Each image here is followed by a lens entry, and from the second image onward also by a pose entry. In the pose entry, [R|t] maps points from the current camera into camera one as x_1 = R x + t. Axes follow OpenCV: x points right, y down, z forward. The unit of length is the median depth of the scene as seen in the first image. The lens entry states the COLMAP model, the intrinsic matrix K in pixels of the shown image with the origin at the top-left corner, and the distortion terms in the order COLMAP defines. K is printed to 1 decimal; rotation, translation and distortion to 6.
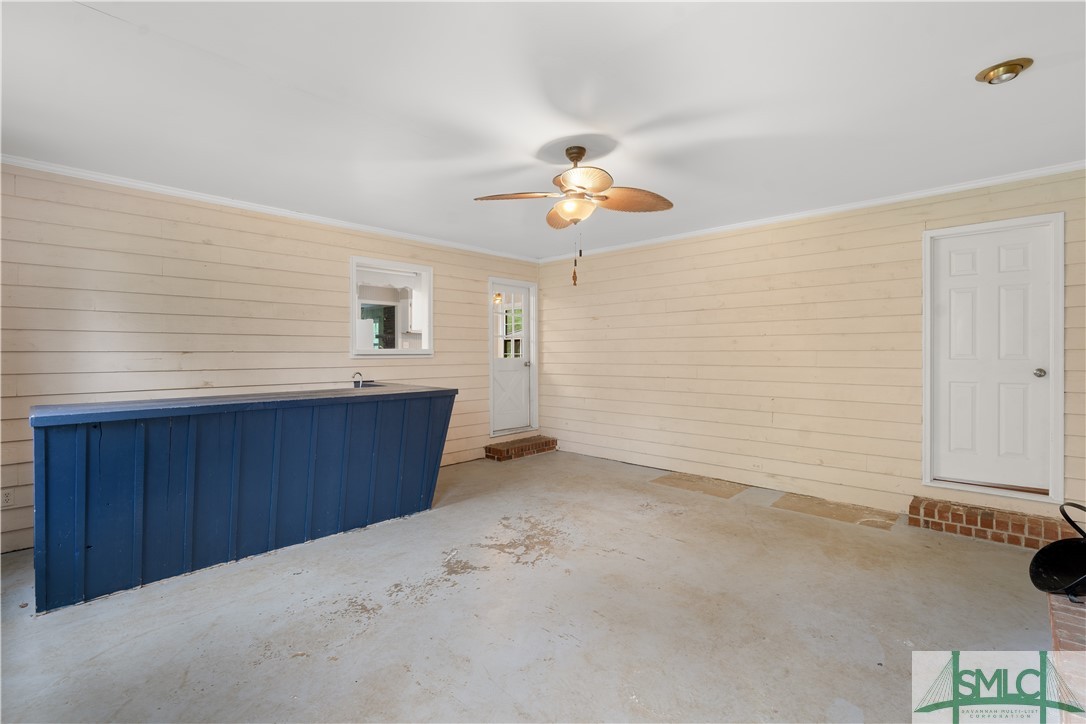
lens RADIAL K [[497.0, 0, 540.7], [0, 497.0, 372.7], [0, 0, 1]] dist [-0.003322, -0.000306]
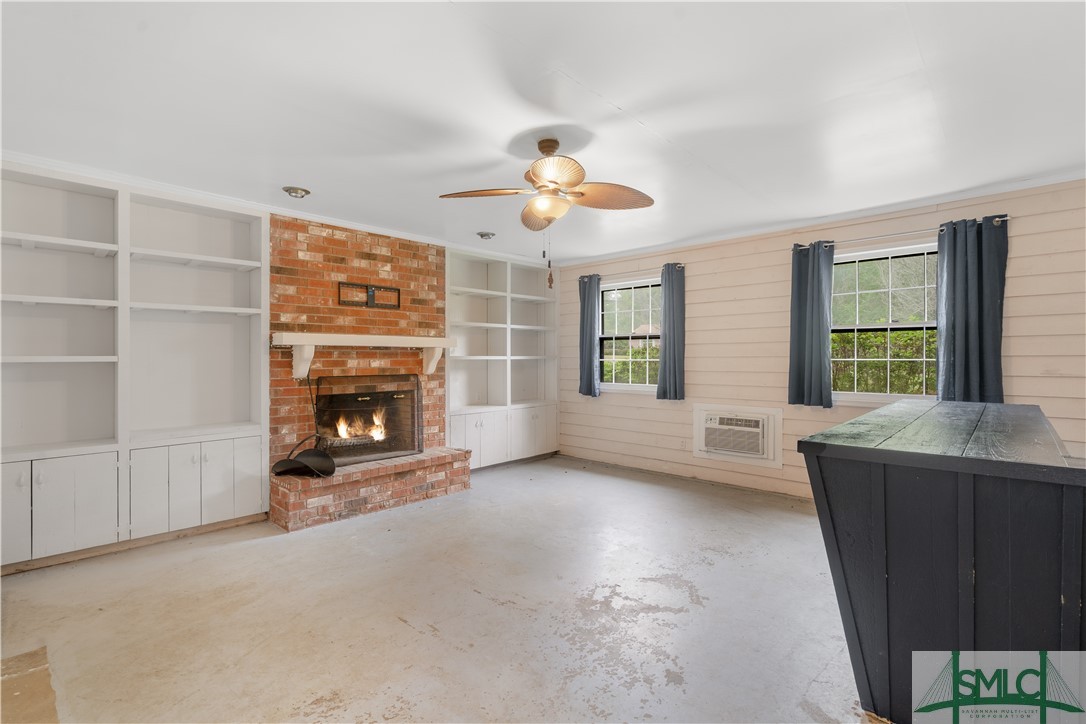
lens RADIAL K [[497.0, 0, 540.7], [0, 497.0, 372.7], [0, 0, 1]] dist [-0.003322, -0.000306]
pose [[-0.999973, 0.006663, -0.003152, 0.089012], [0.006433, 0.997669, 0.067932, -0.078531], [0.003597, 0.067910, -0.997685, 1.895234]]
